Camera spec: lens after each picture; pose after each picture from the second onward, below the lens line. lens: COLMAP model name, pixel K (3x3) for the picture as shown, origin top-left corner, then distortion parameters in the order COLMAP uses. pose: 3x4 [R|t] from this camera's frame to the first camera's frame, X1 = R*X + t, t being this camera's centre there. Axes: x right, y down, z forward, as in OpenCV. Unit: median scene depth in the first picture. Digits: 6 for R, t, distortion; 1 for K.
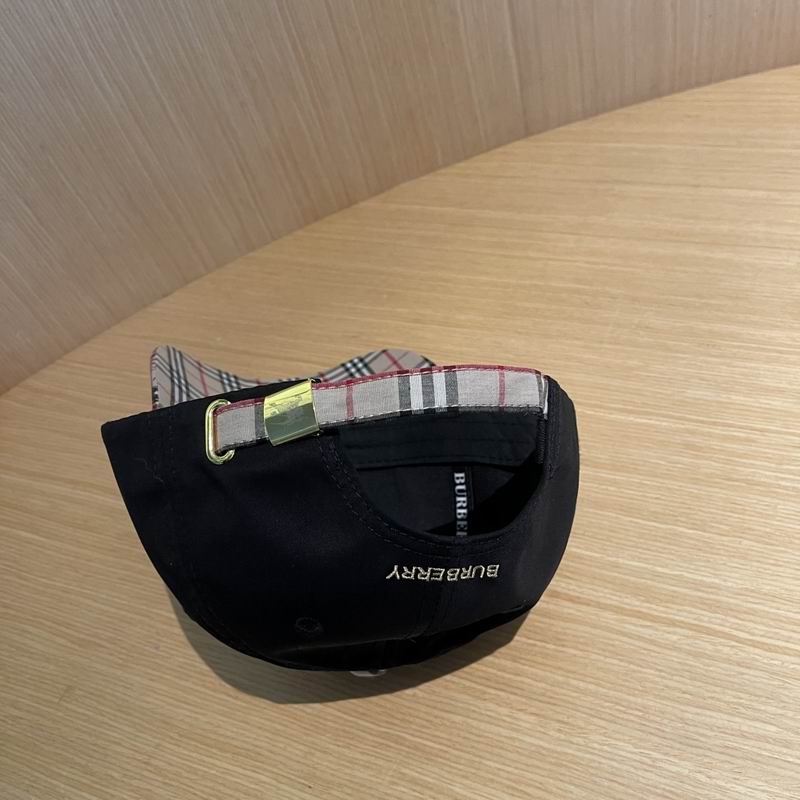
lens RADIAL K [[836.0, 0, 404.2], [0, 836.0, 416.0], [0, 0, 1]] dist [0.015938, 0.000000]
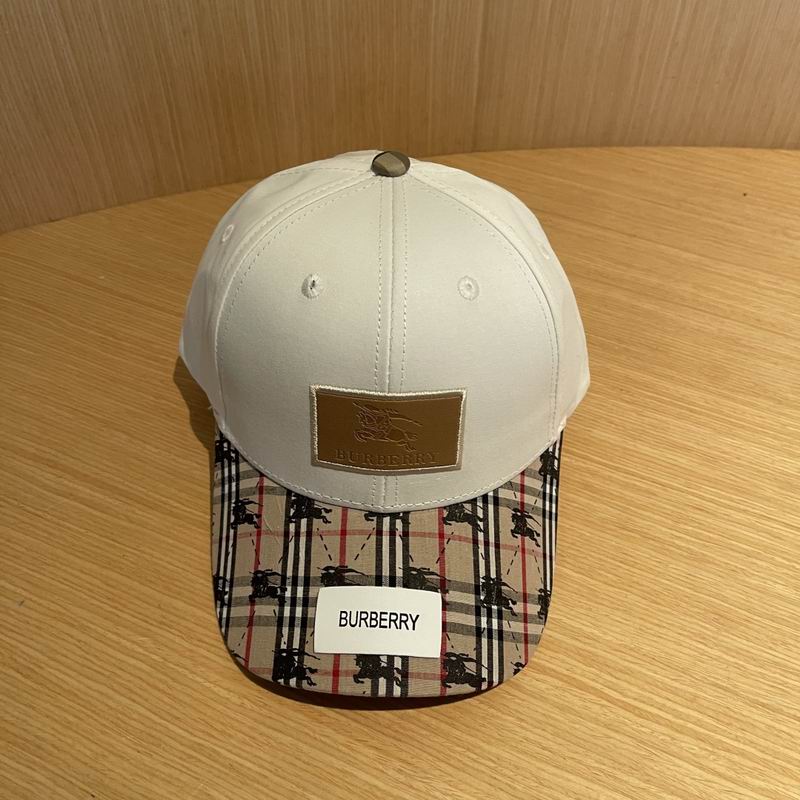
lens RADIAL K [[836.0, 0, 394.9], [0, 836.0, 404.0], [0, 0, 1]] dist [0.015938, 0.000000]
pose [[0.970366, 0.204623, 0.128528, -0.008714], [-0.196482, 0.977768, -0.073251, 0.061837], [-0.140659, 0.045827, 0.988997, 0.112205]]
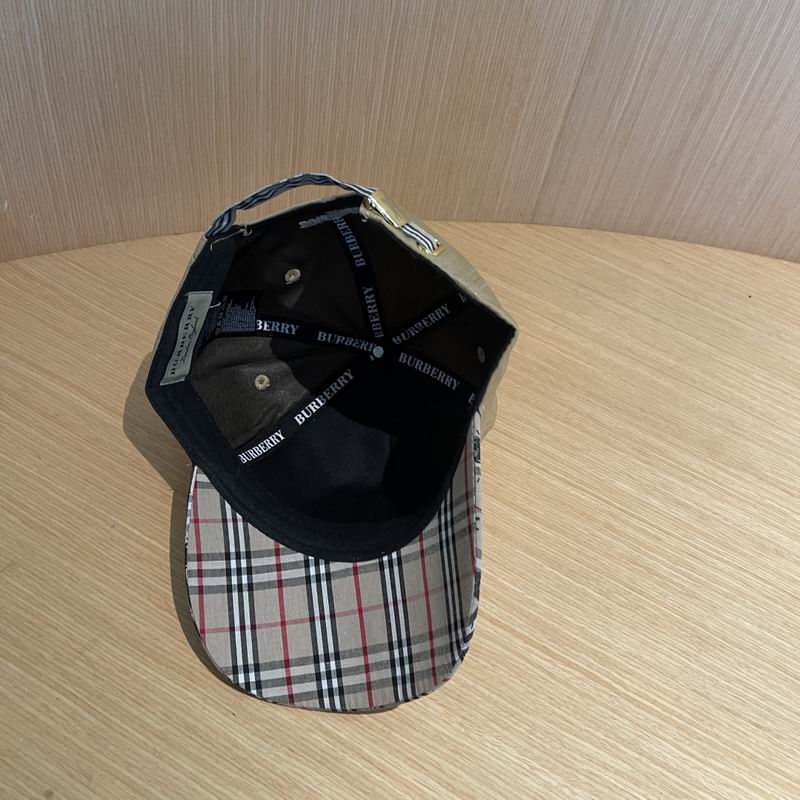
lens RADIAL K [[836.0, 0, 392.8], [0, 836.0, 412.7], [0, 0, 1]] dist [0.015938, 0.000000]
pose [[0.921997, 0.336357, 0.191793, -0.244861], [-0.328849, 0.941732, -0.070706, 0.075262], [-0.204400, 0.002119, 0.978885, -0.104701]]
